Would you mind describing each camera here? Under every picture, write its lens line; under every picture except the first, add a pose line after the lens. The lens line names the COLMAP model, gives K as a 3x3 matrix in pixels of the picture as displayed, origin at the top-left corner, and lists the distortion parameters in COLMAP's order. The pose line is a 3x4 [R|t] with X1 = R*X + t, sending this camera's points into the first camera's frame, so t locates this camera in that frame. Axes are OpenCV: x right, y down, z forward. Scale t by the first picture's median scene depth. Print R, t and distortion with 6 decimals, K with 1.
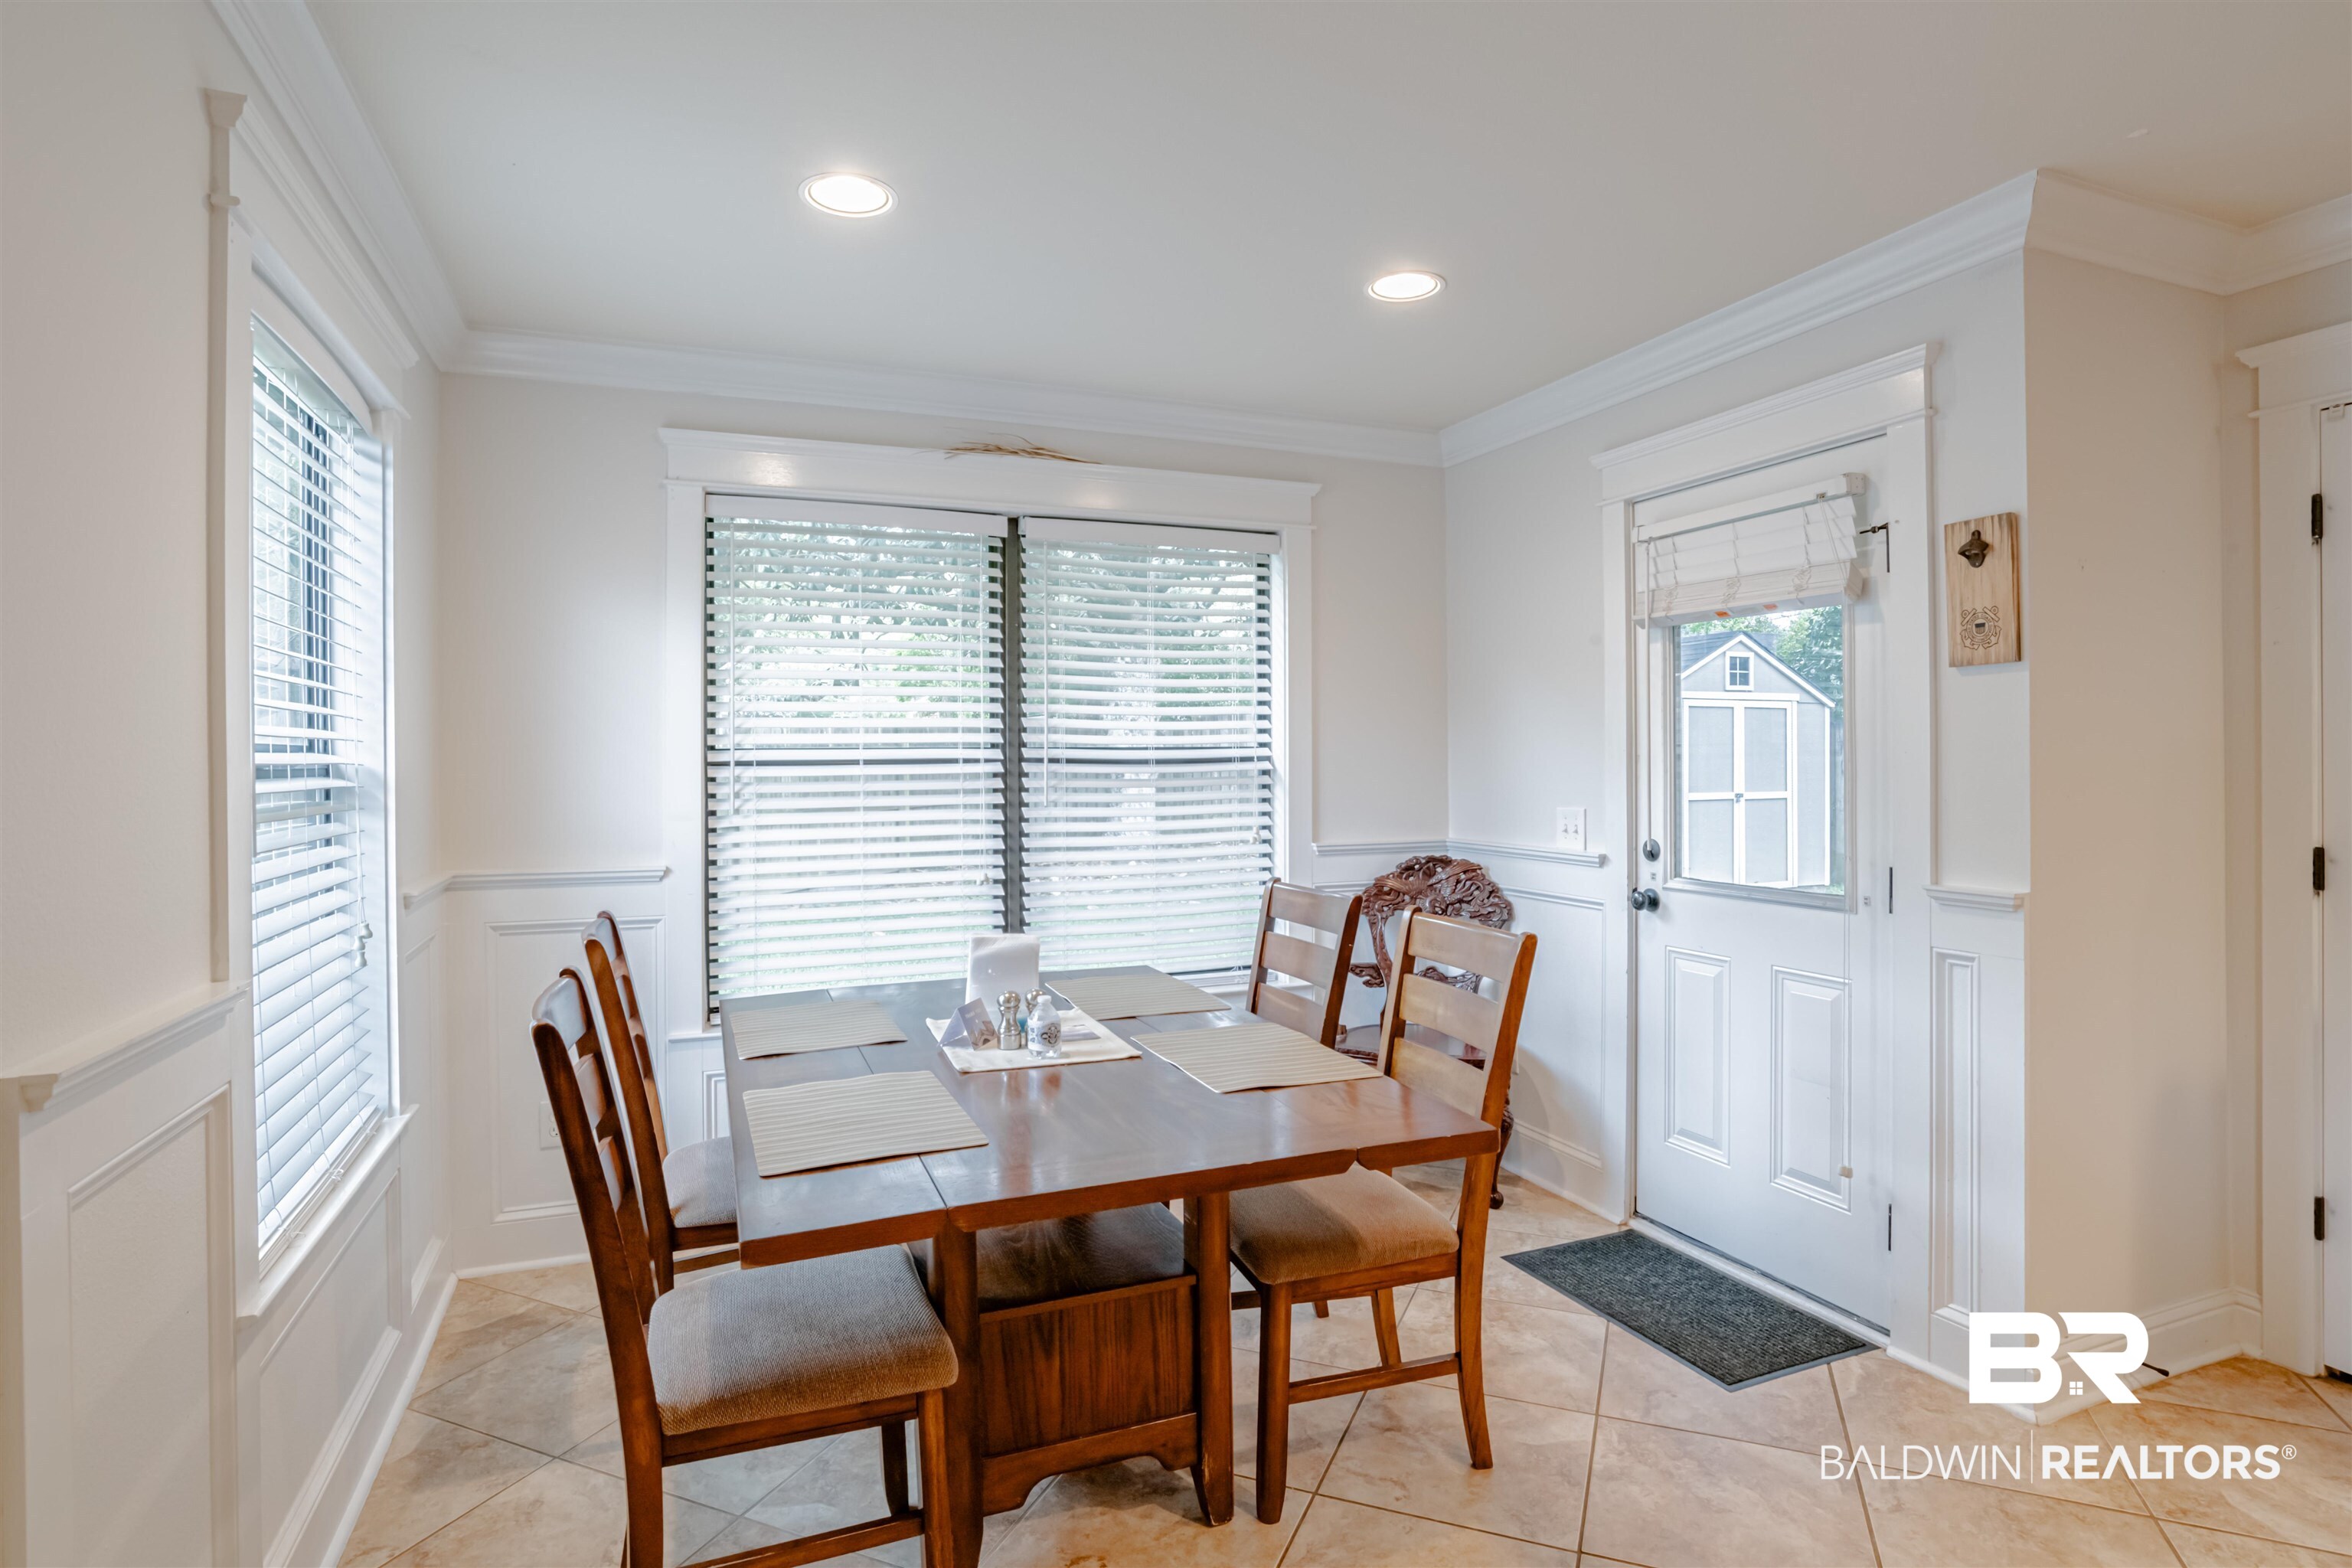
lens RADIAL K [[1192.6, 0, 1181.1], [0, 1192.6, 763.0], [0, 0, 1]] dist [-0.057704, 0.028288]
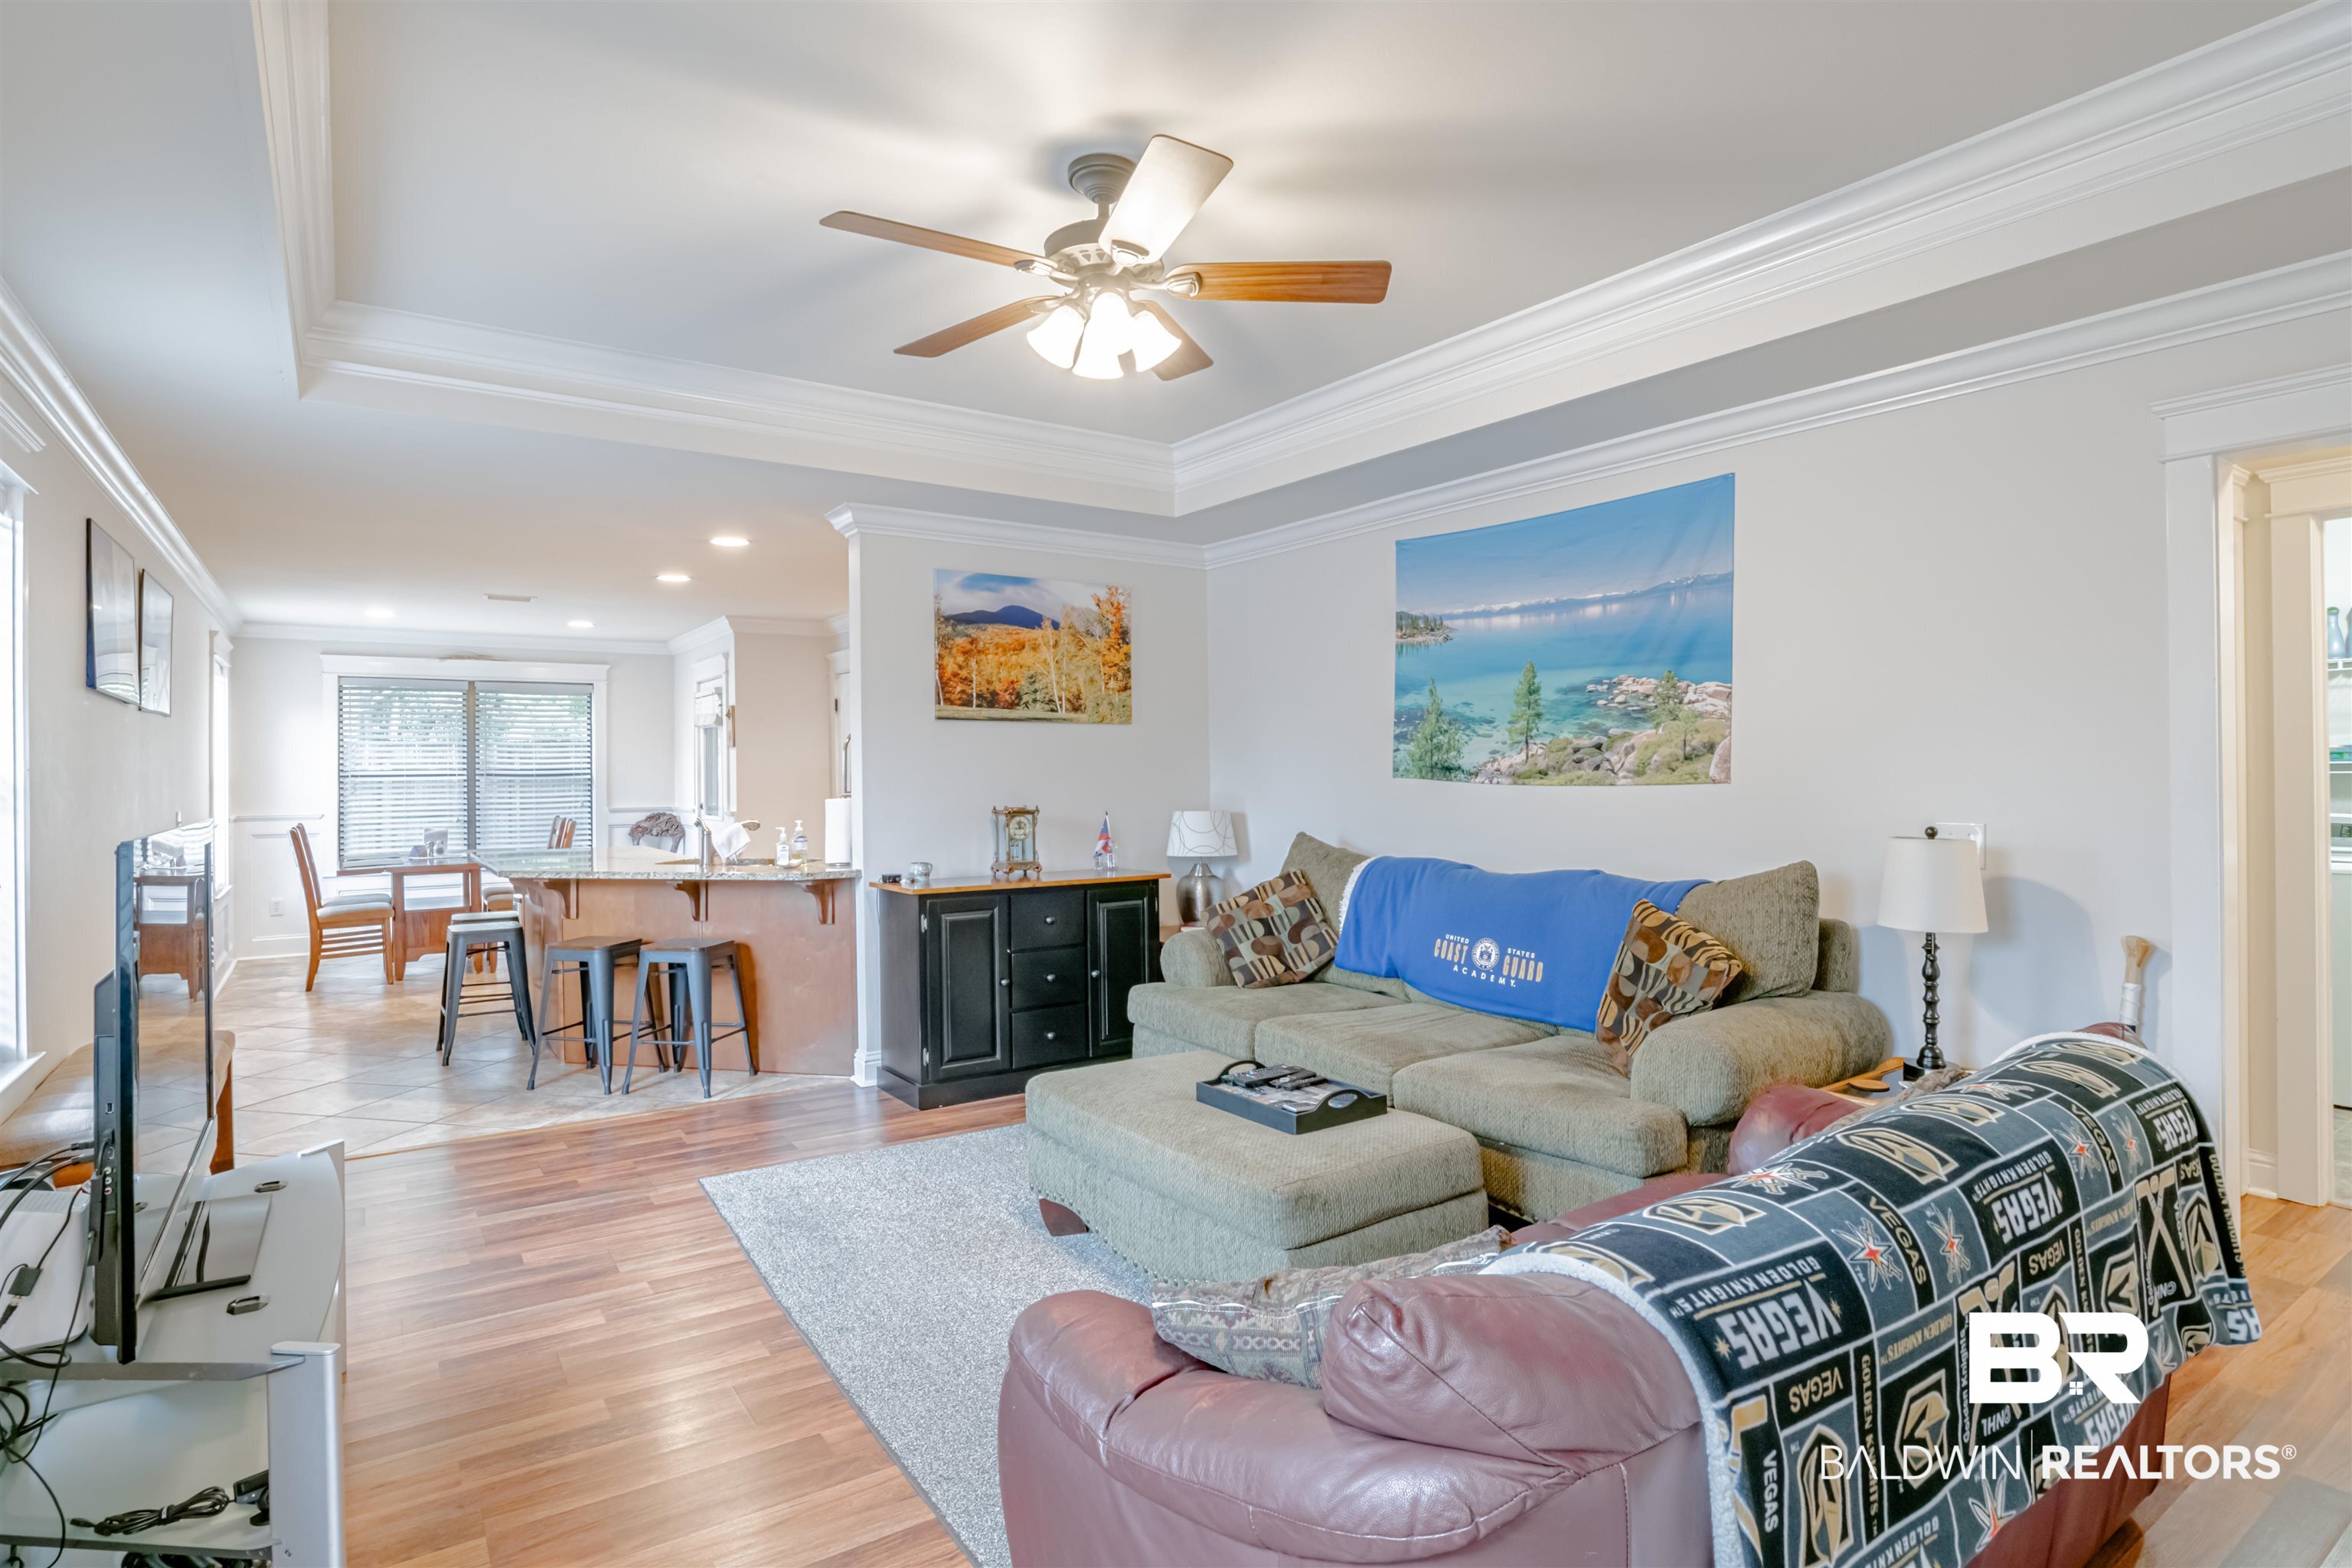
lens RADIAL K [[1225.6, 0, 1174.8], [0, 1225.6, 761.0], [0, 0, 1]] dist [-0.042096, 0.025320]
pose [[0.979734, 0.001044, 0.200300, 0.840863], [0.001601, 0.999914, -0.013040, 0.005181], [-0.200297, 0.013096, 0.979648, -1.915276]]
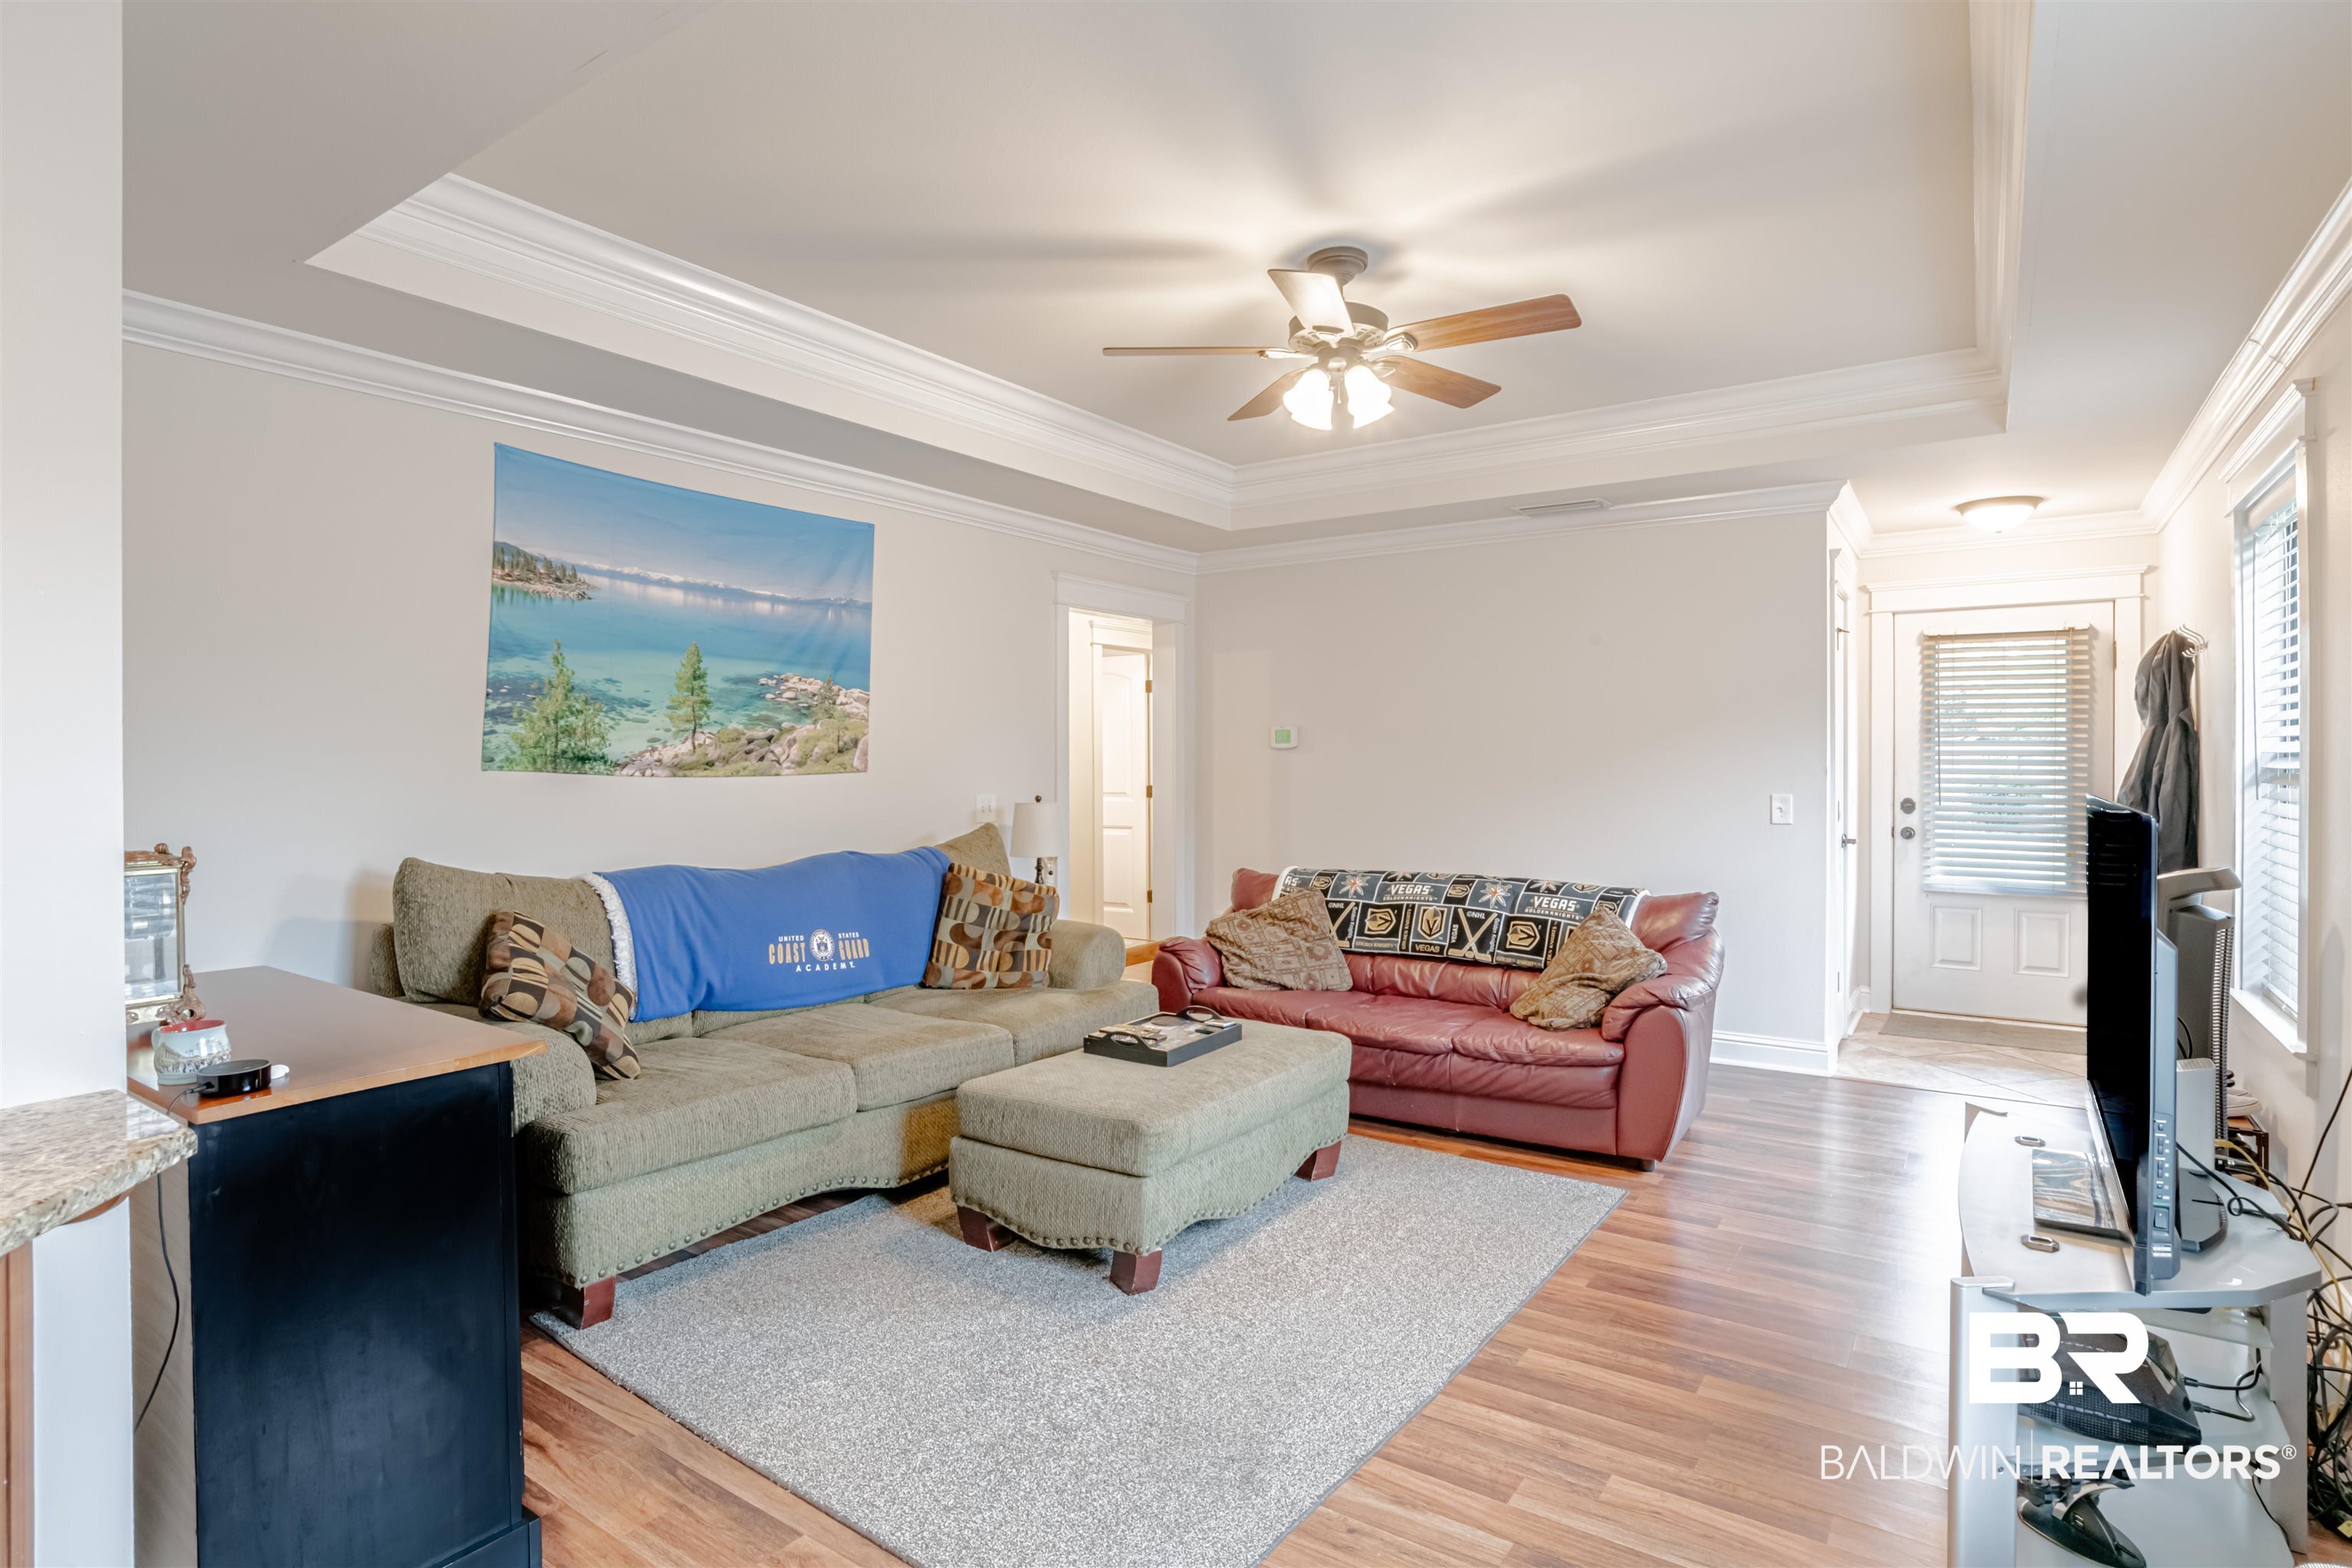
lens RADIAL K [[1192.6, 0, 1181.1], [0, 1192.6, 763.0], [0, 0, 1]] dist [-0.057704, 0.028288]
pose [[-0.536684, 0.006446, 0.843759, 0.265880], [0.009959, 0.999950, -0.001304, 0.006804], [-0.843725, 0.007703, -0.536721, -0.587699]]
